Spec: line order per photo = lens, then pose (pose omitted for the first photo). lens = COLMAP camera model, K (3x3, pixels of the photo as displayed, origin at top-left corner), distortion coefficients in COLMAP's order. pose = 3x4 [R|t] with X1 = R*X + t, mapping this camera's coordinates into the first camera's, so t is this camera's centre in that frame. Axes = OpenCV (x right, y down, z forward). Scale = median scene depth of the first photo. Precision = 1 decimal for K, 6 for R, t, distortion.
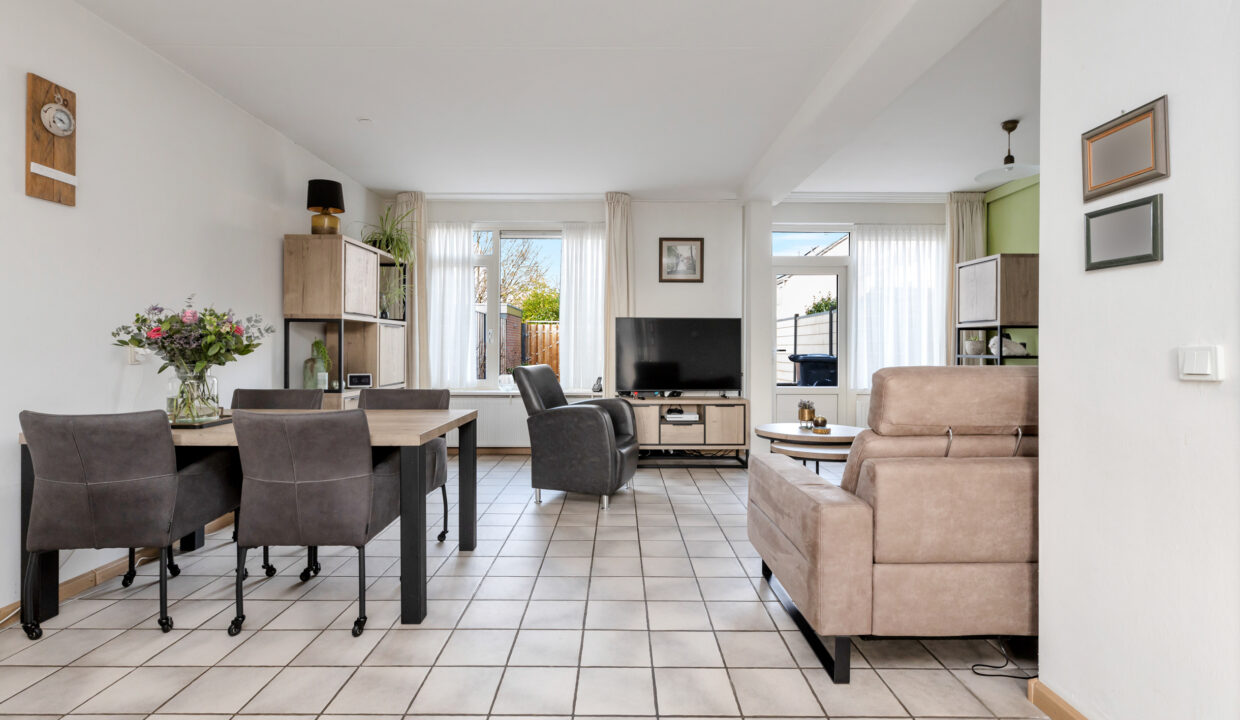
lens RADIAL K [[562.4, 0, 620.6], [0, 562.4, 347.6], [0, 0, 1]] dist [0.010098, -0.002373]
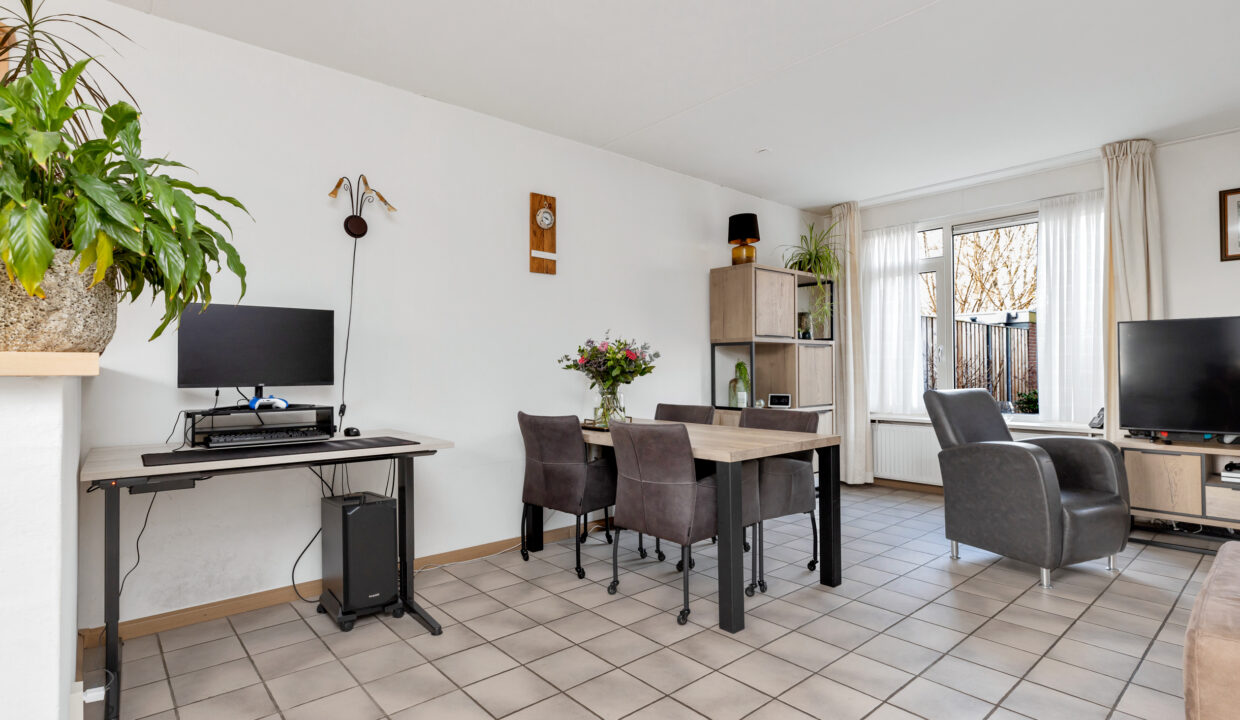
lens RADIAL K [[609.9, 0, 612.3], [0, 609.9, 360.1], [0, 0, 1]] dist [-0.003671, 0.001834]
pose [[0.650900, -0.018582, -0.758936, 0.195583], [0.008906, 0.999819, -0.016842, 0.000335], [0.759112, 0.004203, 0.650947, 0.051035]]
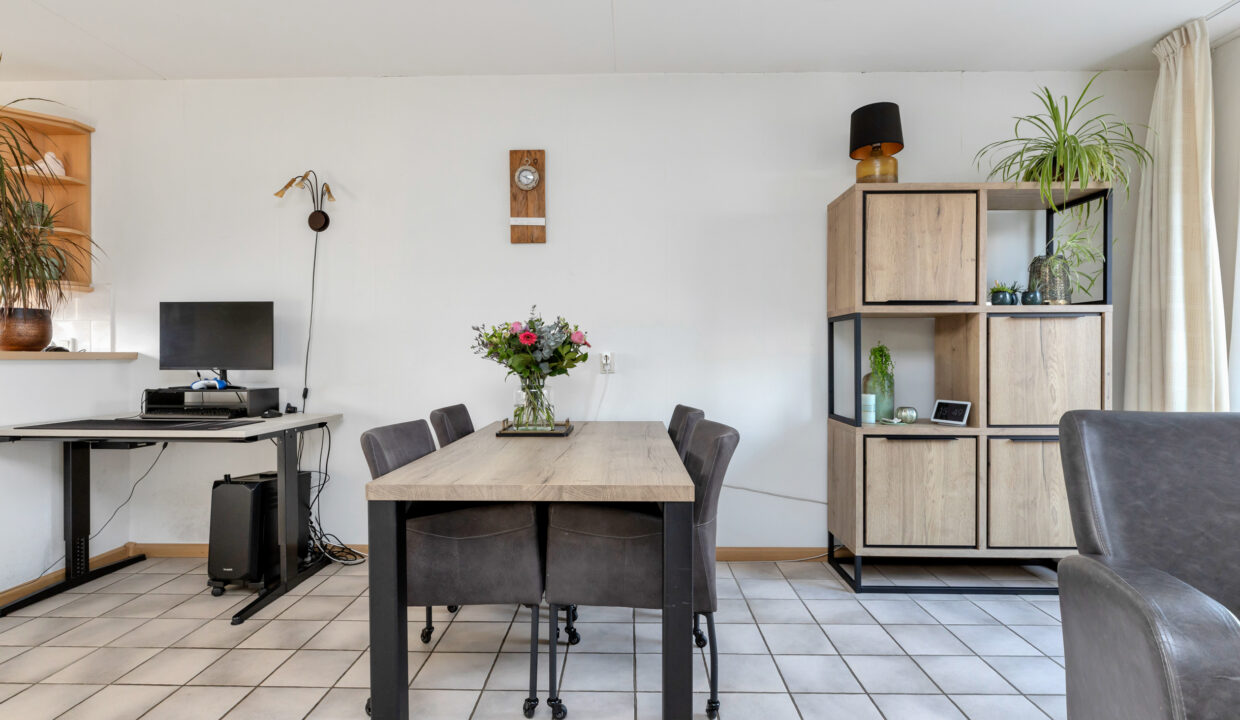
lens RADIAL K [[609.9, 0, 614.7], [0, 609.9, 354.8], [0, 0, 1]] dist [-0.003671, 0.001834]
pose [[-0.026053, -0.004578, -0.999650, 0.208238], [0.001653, 0.999988, -0.004623, -0.000279], [0.999659, -0.001773, -0.026045, 0.712077]]
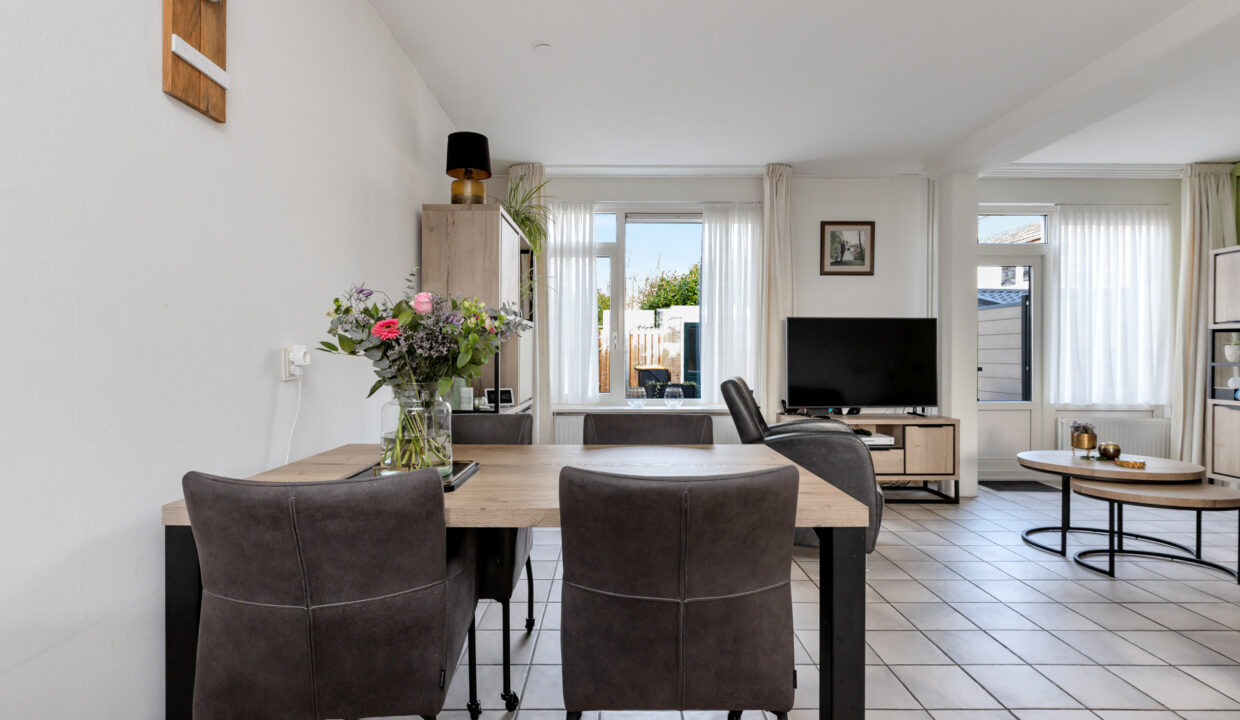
lens RADIAL K [[562.4, 0, 613.4], [0, 562.4, 361.1], [0, 0, 1]] dist [0.010098, -0.002373]
pose [[1.000000, 0.000099, 0.000230, -0.329495], [-0.000102, 0.999911, 0.013371, -0.000936], [-0.000228, -0.013371, 0.999911, 0.234723]]
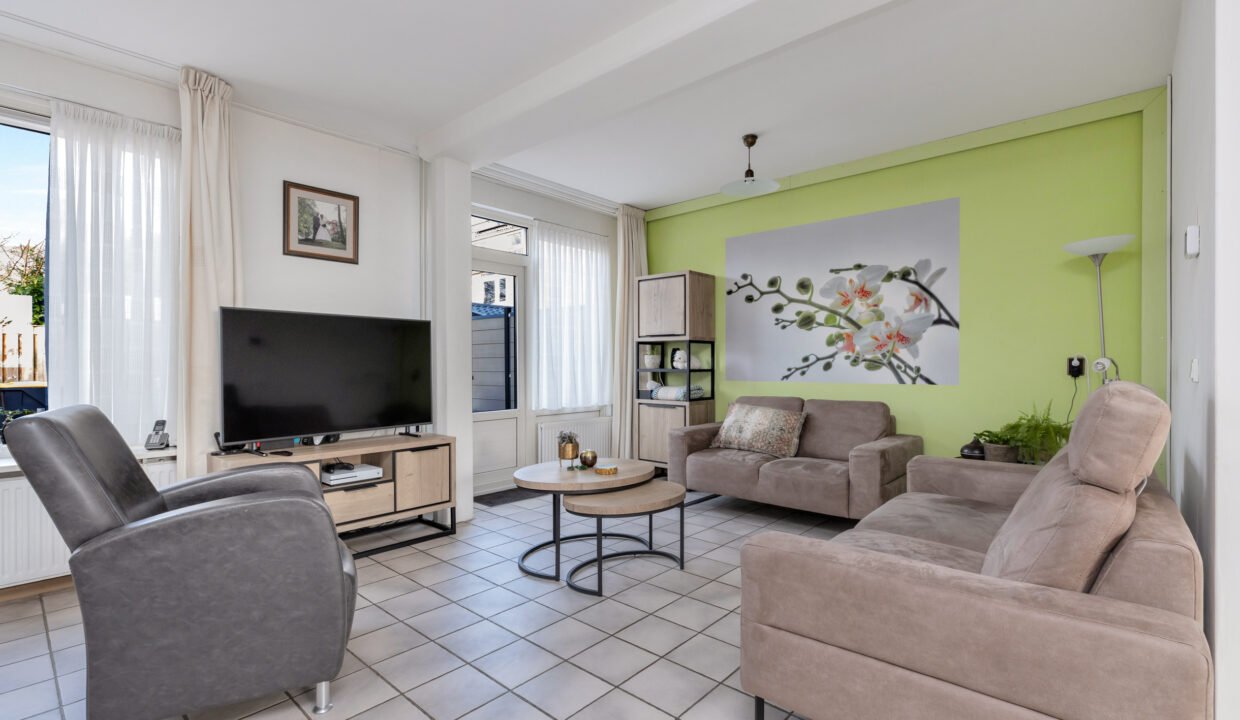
lens RADIAL K [[562.4, 0, 618.6], [0, 562.4, 360.6], [0, 0, 1]] dist [0.010098, -0.002373]
pose [[0.670020, -0.000544, 0.742343, -0.193540], [0.004126, 0.999987, -0.002991, 0.000694], [-0.742332, 0.005067, 0.670013, 0.461948]]
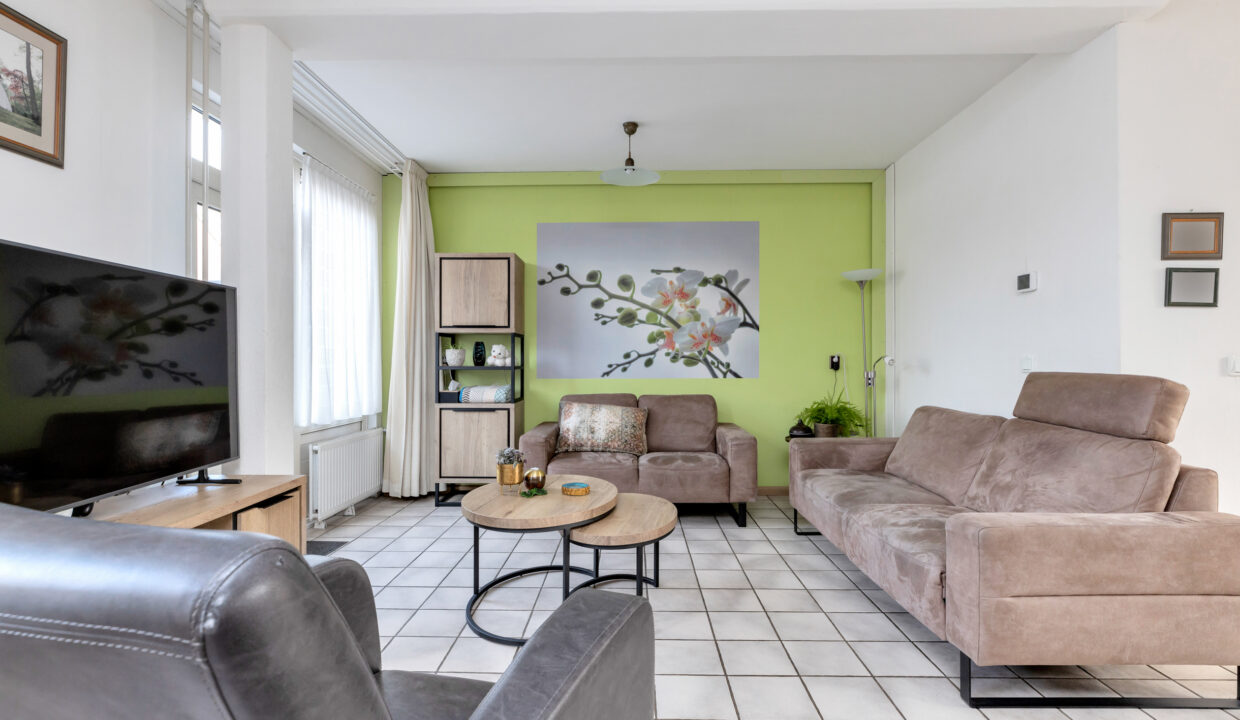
lens RADIAL K [[584.5, 0, 627.6], [0, 584.5, 352.8], [0, 0, 1]] dist [0.001441, 0.000040]
pose [[0.018306, 0.008820, 0.999794, -0.282862], [0.000721, 0.999961, -0.008834, 0.000624], [-0.999832, 0.000882, 0.018299, 0.903886]]
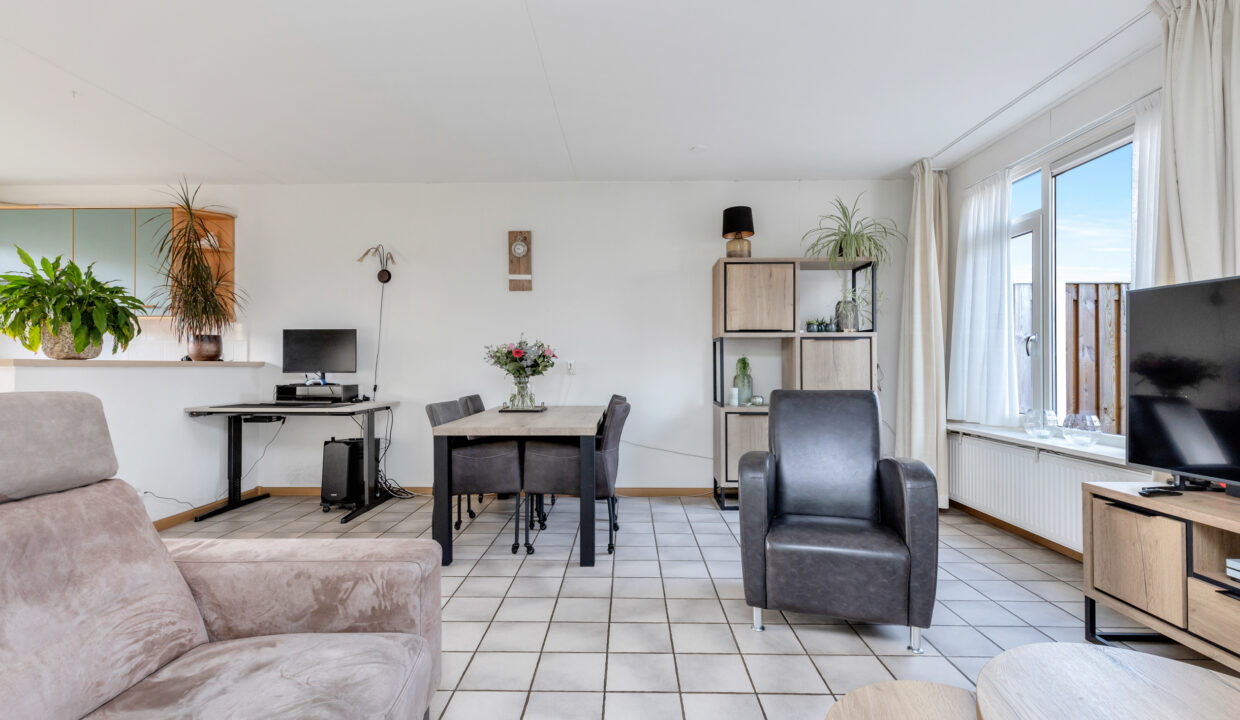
lens RADIAL K [[562.4, 0, 611.9], [0, 562.4, 357.1], [0, 0, 1]] dist [0.010098, -0.002373]
pose [[-0.026475, -0.015927, -0.999523, 0.545267], [0.002138, 0.999870, -0.015989, 0.002278], [0.999647, -0.002560, -0.026437, 0.793272]]
